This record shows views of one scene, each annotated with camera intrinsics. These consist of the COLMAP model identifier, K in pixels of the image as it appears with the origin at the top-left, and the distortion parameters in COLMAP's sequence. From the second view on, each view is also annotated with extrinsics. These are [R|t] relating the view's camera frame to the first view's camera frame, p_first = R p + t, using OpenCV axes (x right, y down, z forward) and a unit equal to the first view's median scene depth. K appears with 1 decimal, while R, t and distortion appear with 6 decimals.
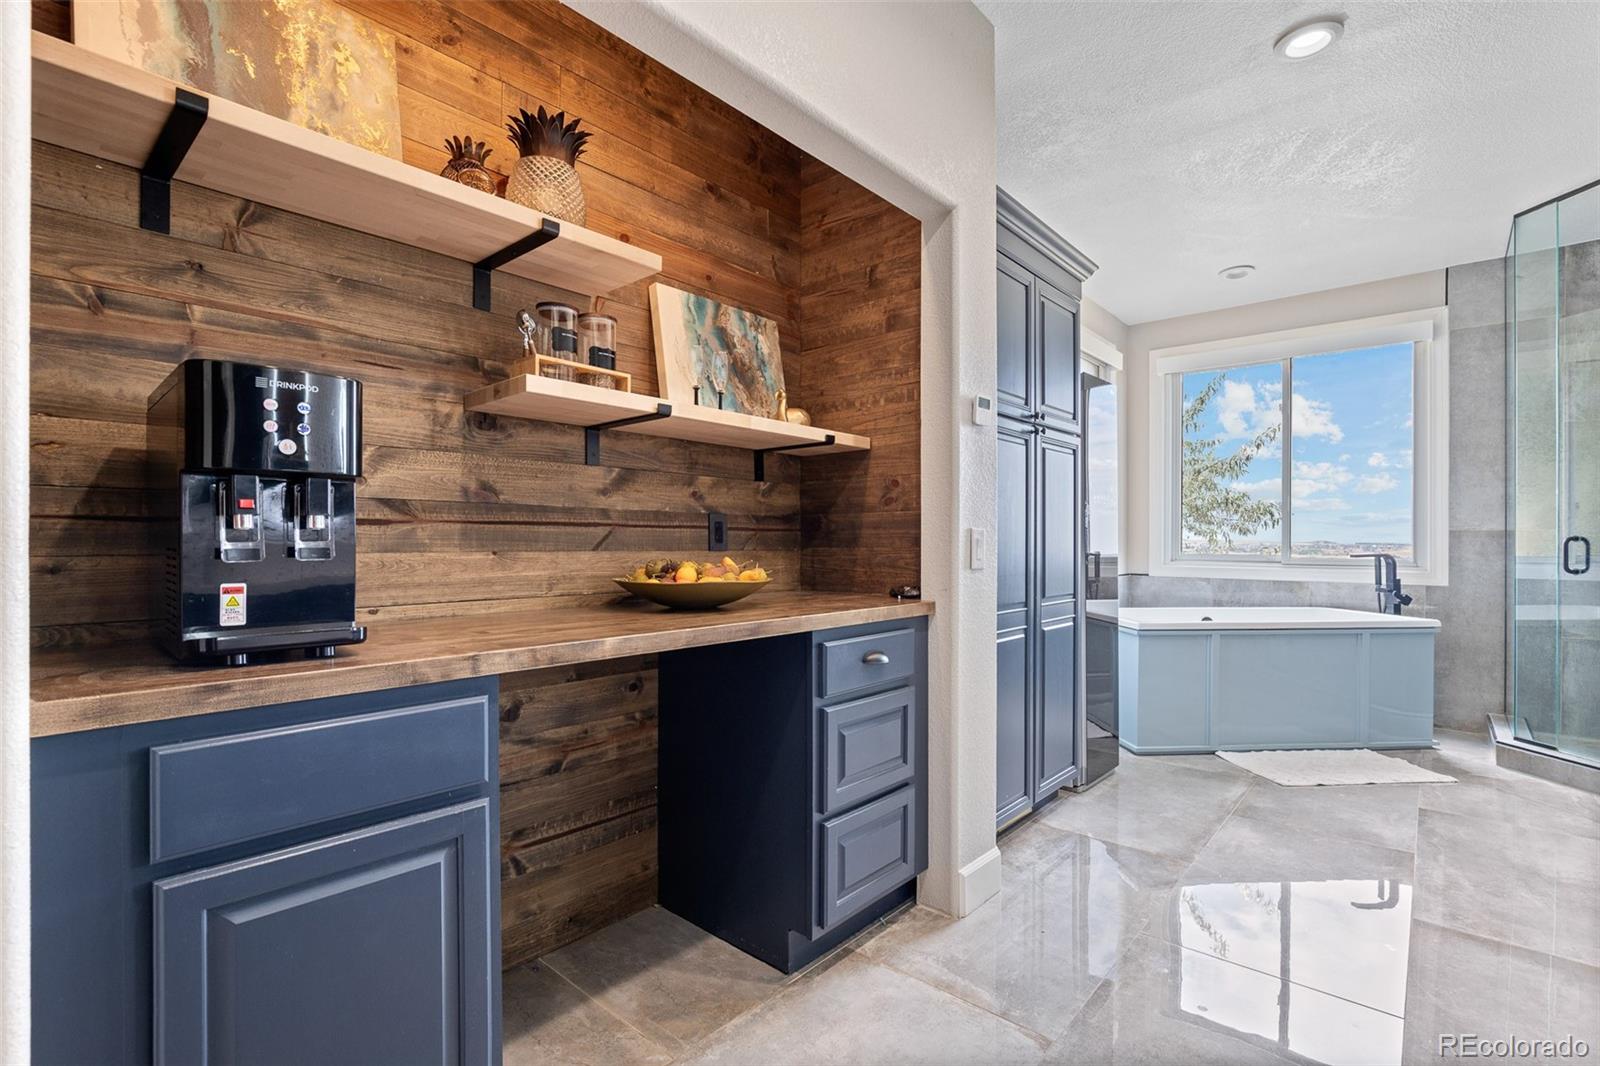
lens RADIAL K [[729.0, 0, 800.4], [0, 729.0, 541.4], [0, 0, 1]] dist [-0.014663, 0.001959]
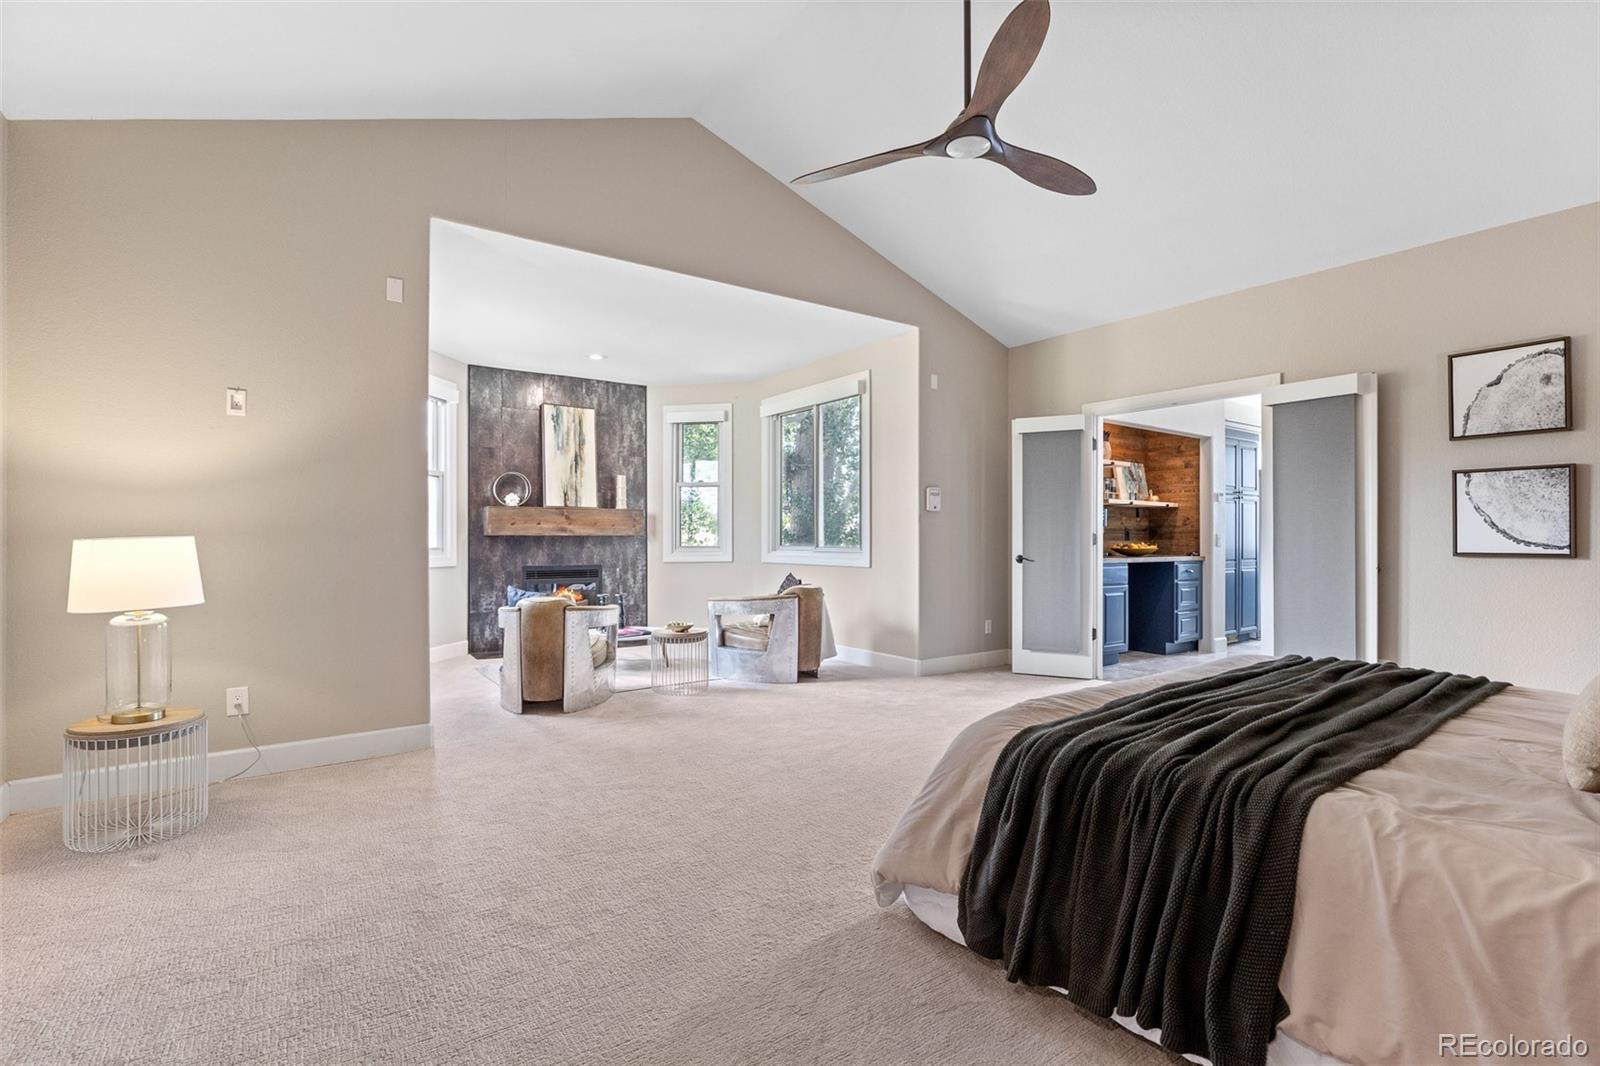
lens RADIAL K [[729.0, 0, 796.7], [0, 729.0, 535.9], [0, 0, 1]] dist [-0.014663, 0.001959]
pose [[0.972563, -0.000314, -0.232641, -0.546053], [-0.000509, 0.999994, -0.003479, 0.002714], [0.232641, 0.003502, 0.972556, -1.683617]]
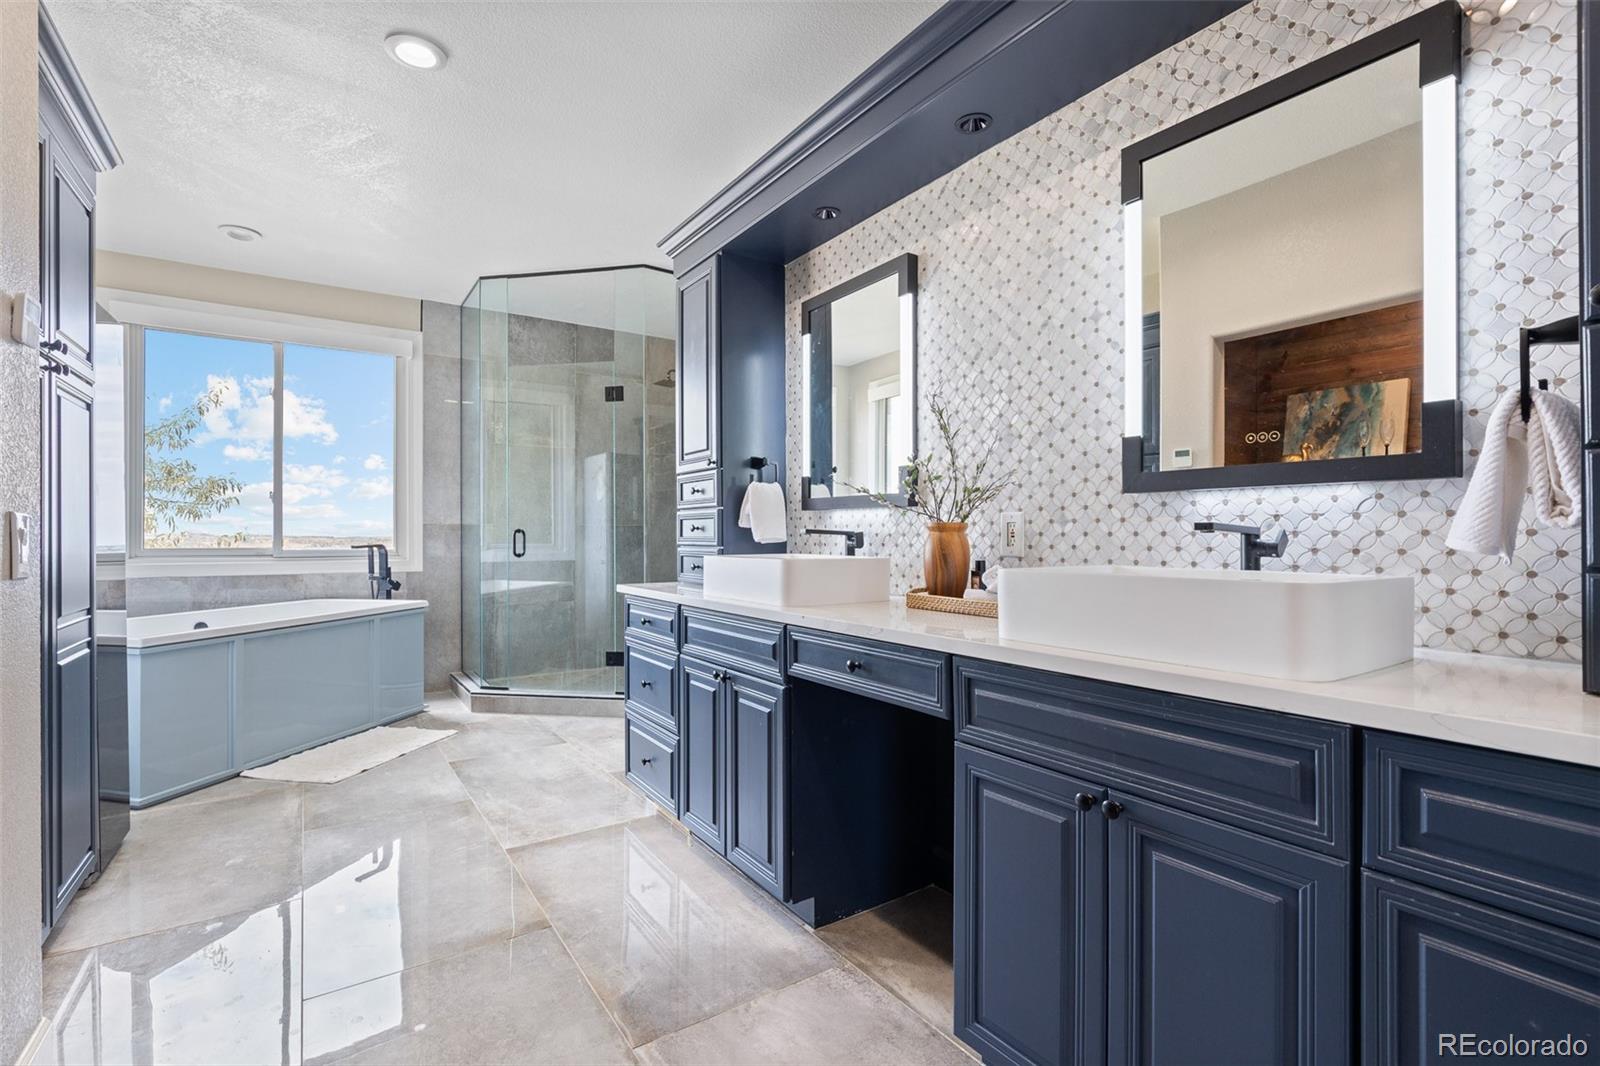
lens RADIAL K [[729.0, 0, 799.8], [0, 729.0, 532.9], [0, 0, 1]] dist [-0.014663, 0.001959]
pose [[0.248020, -0.000840, 0.968755, -0.118848], [0.002330, 0.999997, 0.000270, 0.000881], [-0.968752, 0.002191, 0.248021, 0.142284]]
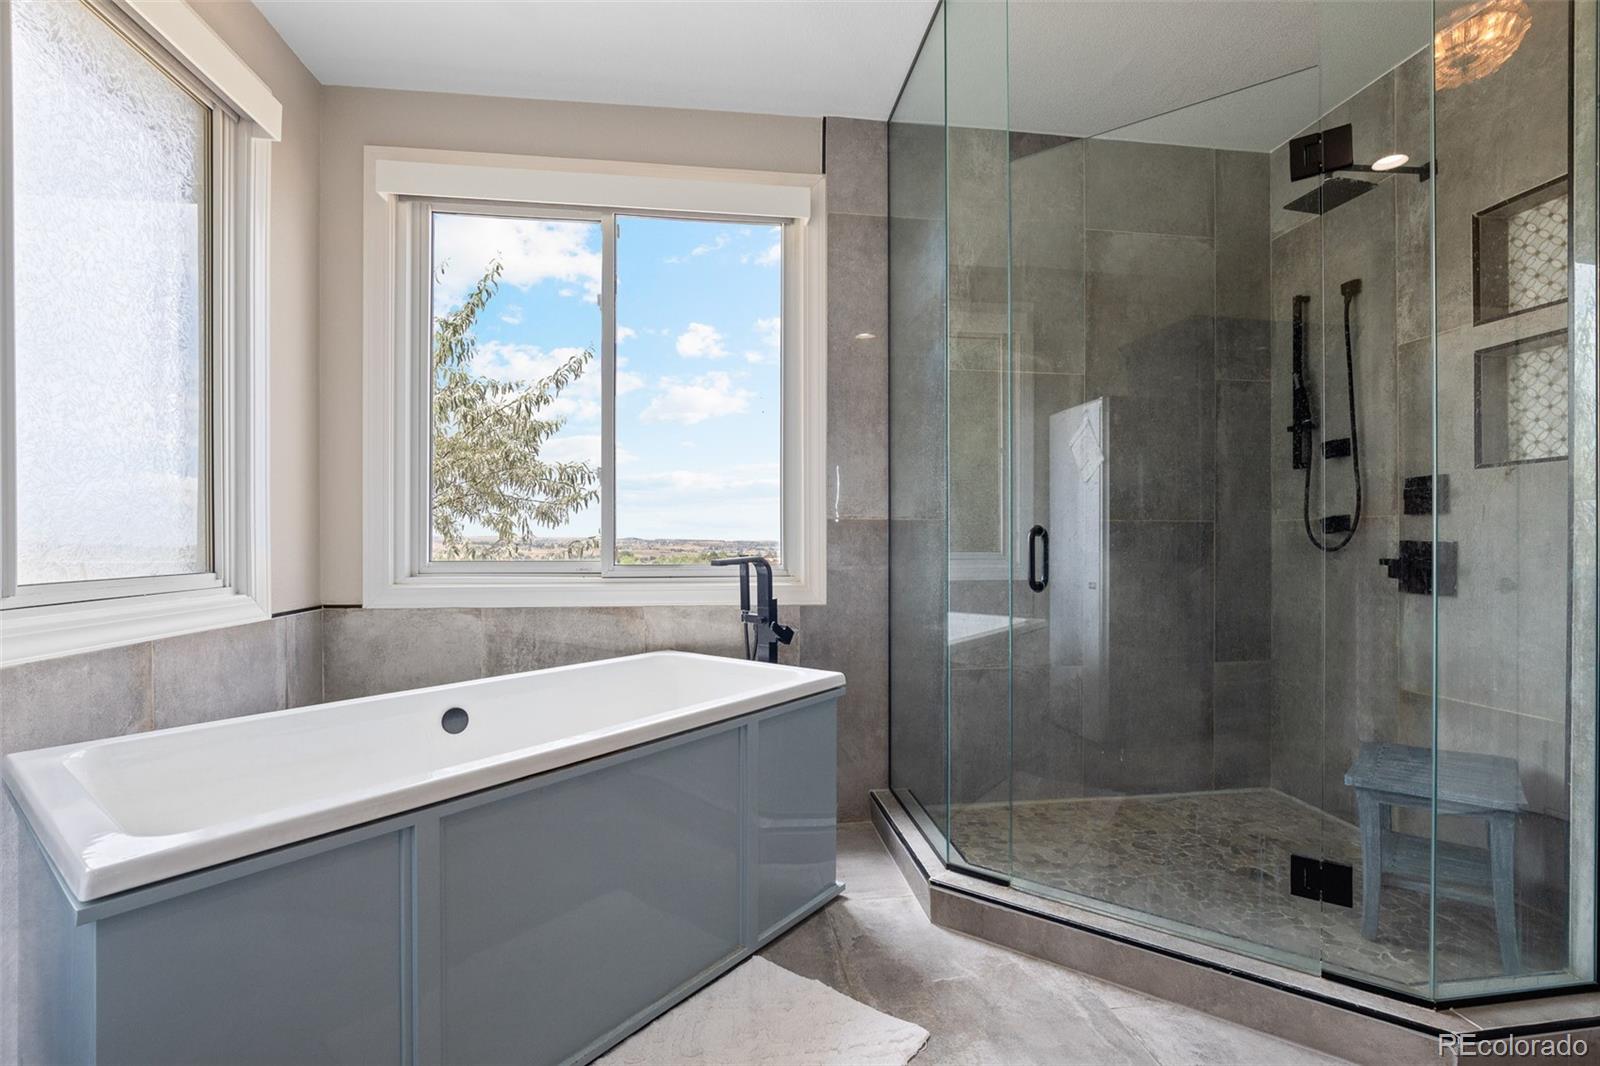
lens RADIAL K [[729.0, 0, 812.1], [0, 729.0, 537.1], [0, 0, 1]] dist [-0.014663, 0.001959]
pose [[0.647123, -0.002147, 0.762382, 0.491012], [0.001018, 0.999998, 0.001953, -0.000266], [-0.762385, -0.000488, 0.647124, 0.738924]]
